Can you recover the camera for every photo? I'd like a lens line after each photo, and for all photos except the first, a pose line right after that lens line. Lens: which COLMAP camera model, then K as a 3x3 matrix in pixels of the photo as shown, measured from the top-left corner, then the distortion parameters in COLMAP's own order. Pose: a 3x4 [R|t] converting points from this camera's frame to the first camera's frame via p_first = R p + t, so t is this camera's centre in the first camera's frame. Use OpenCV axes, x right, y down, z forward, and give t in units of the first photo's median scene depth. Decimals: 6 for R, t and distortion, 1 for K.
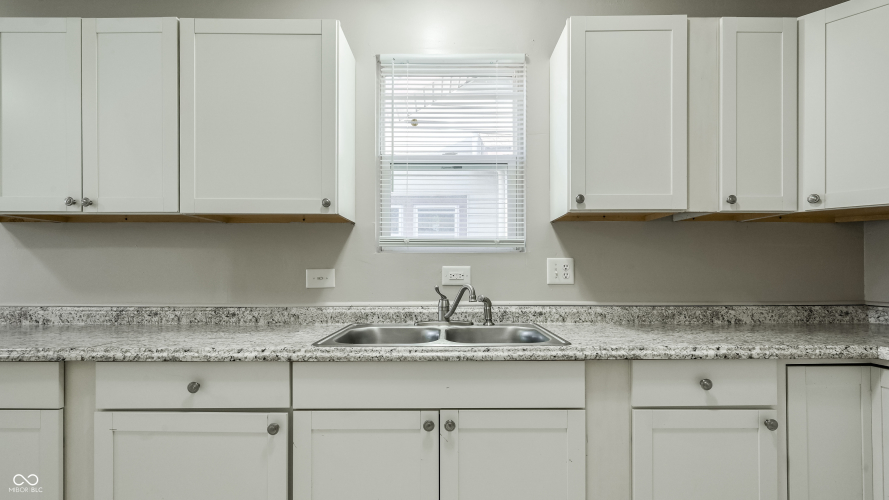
lens RADIAL K [[404.1, 0, 444.6], [0, 404.1, 266.0], [0, 0, 1]] dist [0.001062, 0.000361]
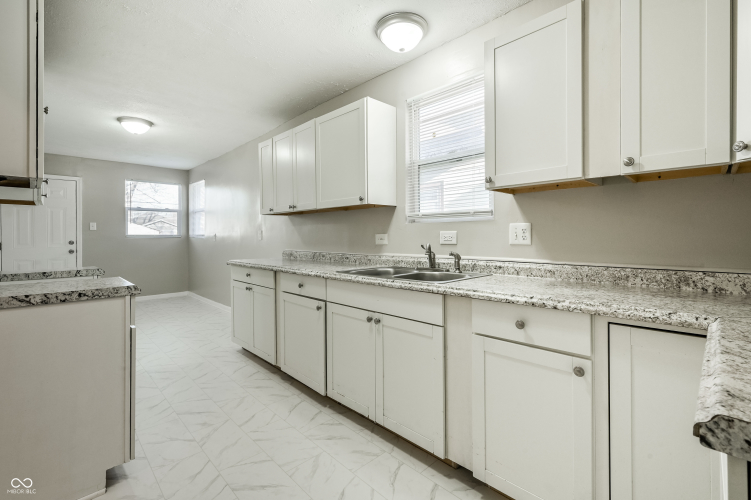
lens RADIAL K [[344.6, 0, 380.9], [0, 344.6, 229.4], [0, 0, 1]] dist [0.001735, 0.000262]
pose [[0.696262, -0.017575, -0.717573, 0.764349], [0.018155, 0.999812, -0.006872, -0.001666], [0.717558, -0.008243, 0.696450, -0.034275]]
